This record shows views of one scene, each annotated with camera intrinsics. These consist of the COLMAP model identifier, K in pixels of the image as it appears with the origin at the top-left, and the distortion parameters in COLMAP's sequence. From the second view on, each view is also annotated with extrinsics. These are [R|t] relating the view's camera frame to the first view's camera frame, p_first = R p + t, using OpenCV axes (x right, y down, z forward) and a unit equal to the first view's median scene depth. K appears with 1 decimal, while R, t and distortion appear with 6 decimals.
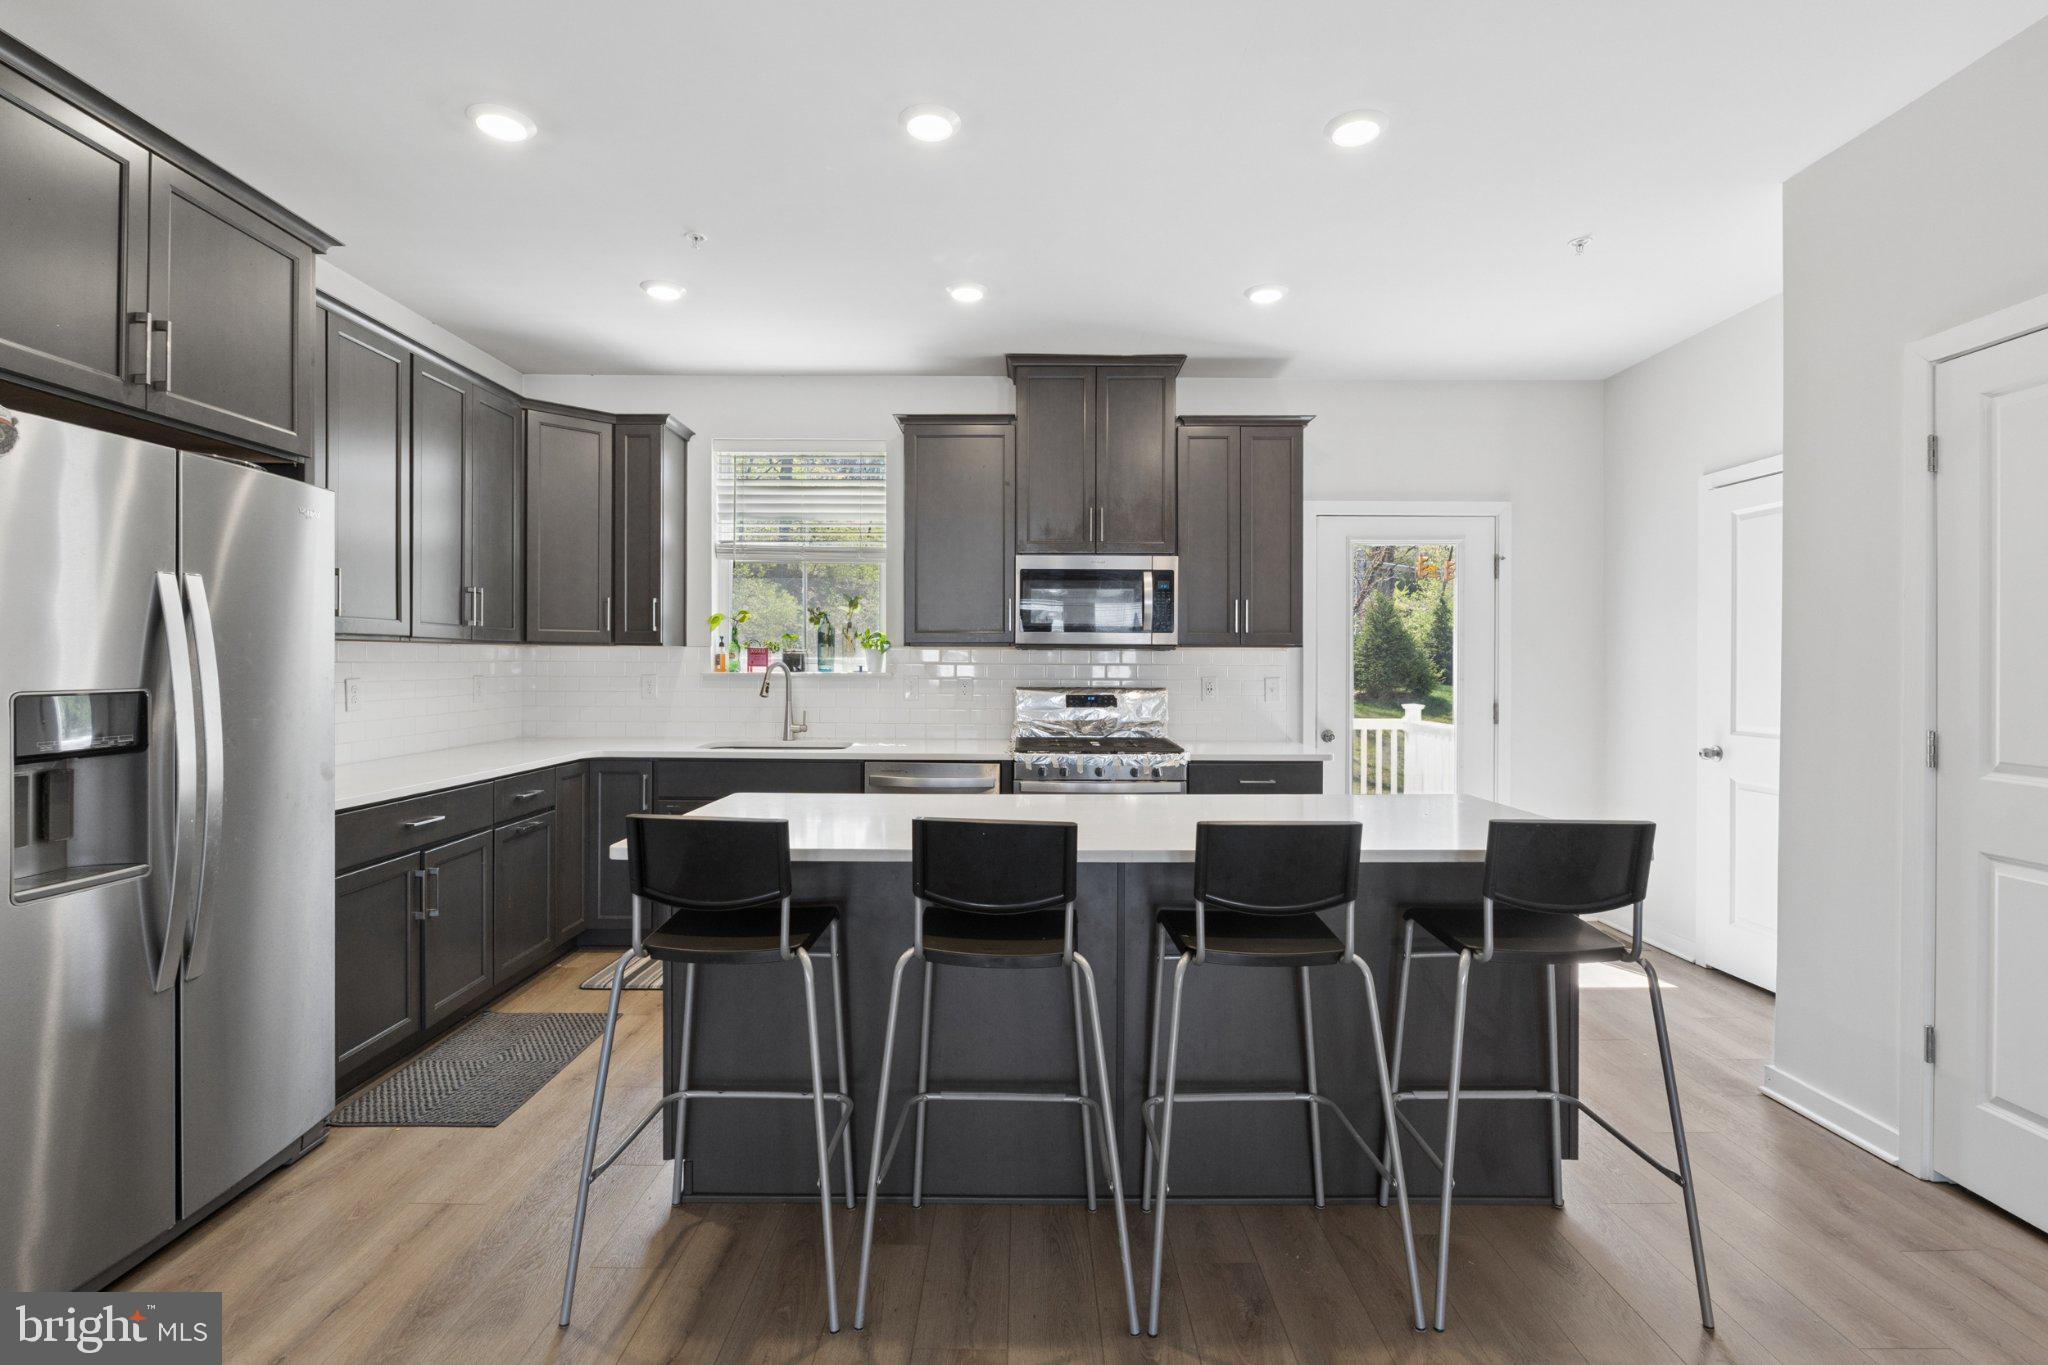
lens RADIAL K [[952.3, 0, 1022.7], [0, 952.3, 669.3], [0, 0, 1]] dist [-0.002392, 0.000255]
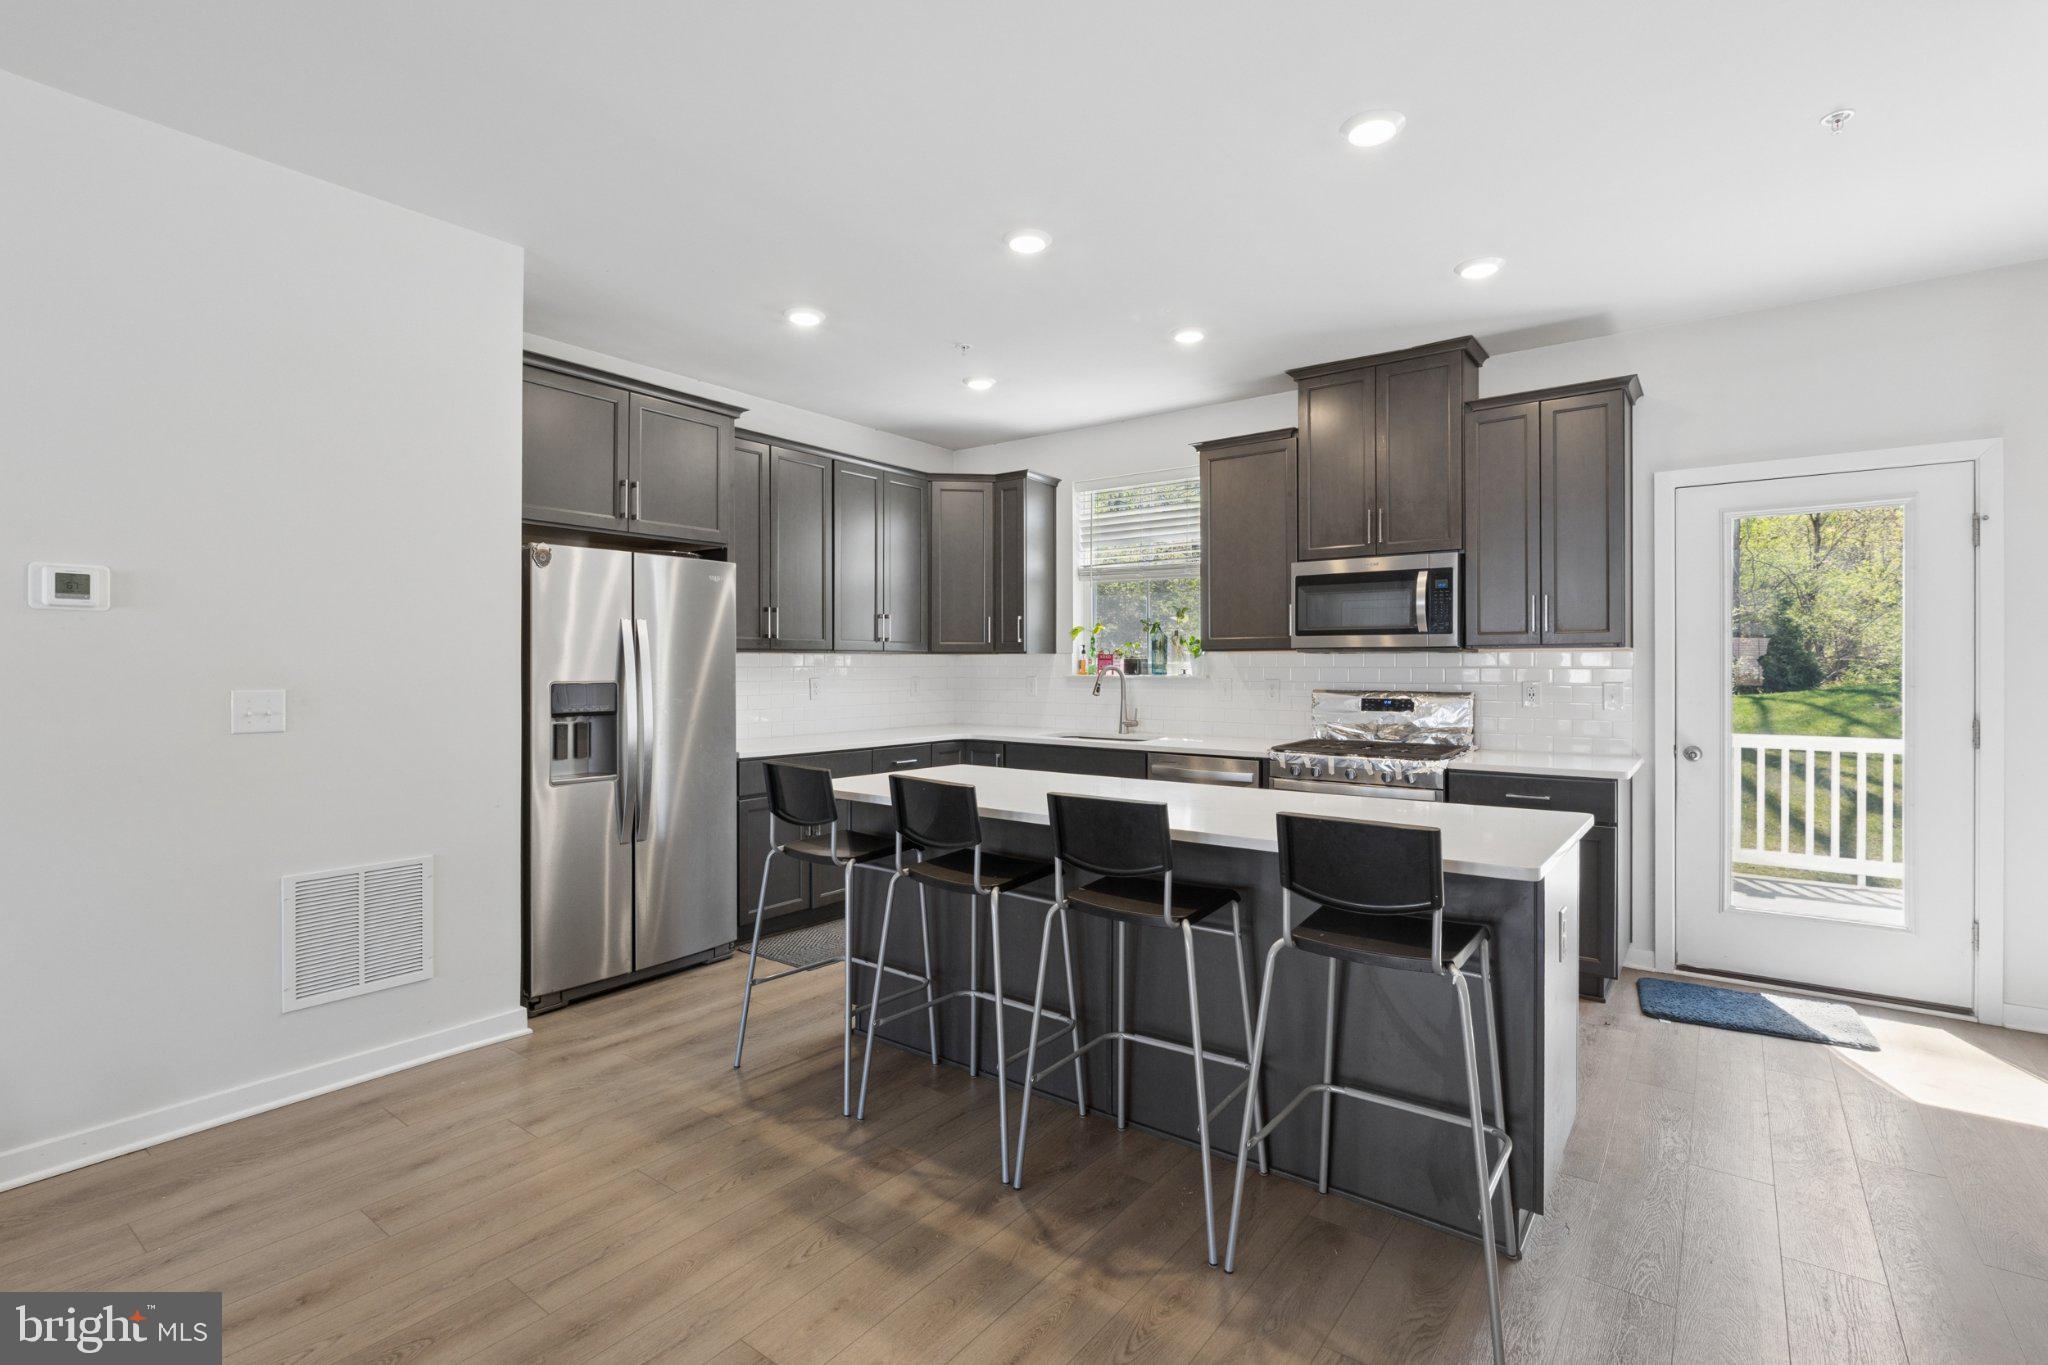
lens RADIAL K [[941.7, 0, 1026.6], [0, 941.7, 685.0], [0, 0, 1]] dist [-0.008881, 0.000545]
pose [[0.798353, 0.008616, -0.602128, 0.372364], [-0.000926, 0.999914, 0.013080, 0.000626], [0.602189, -0.009885, 0.798292, 0.001098]]
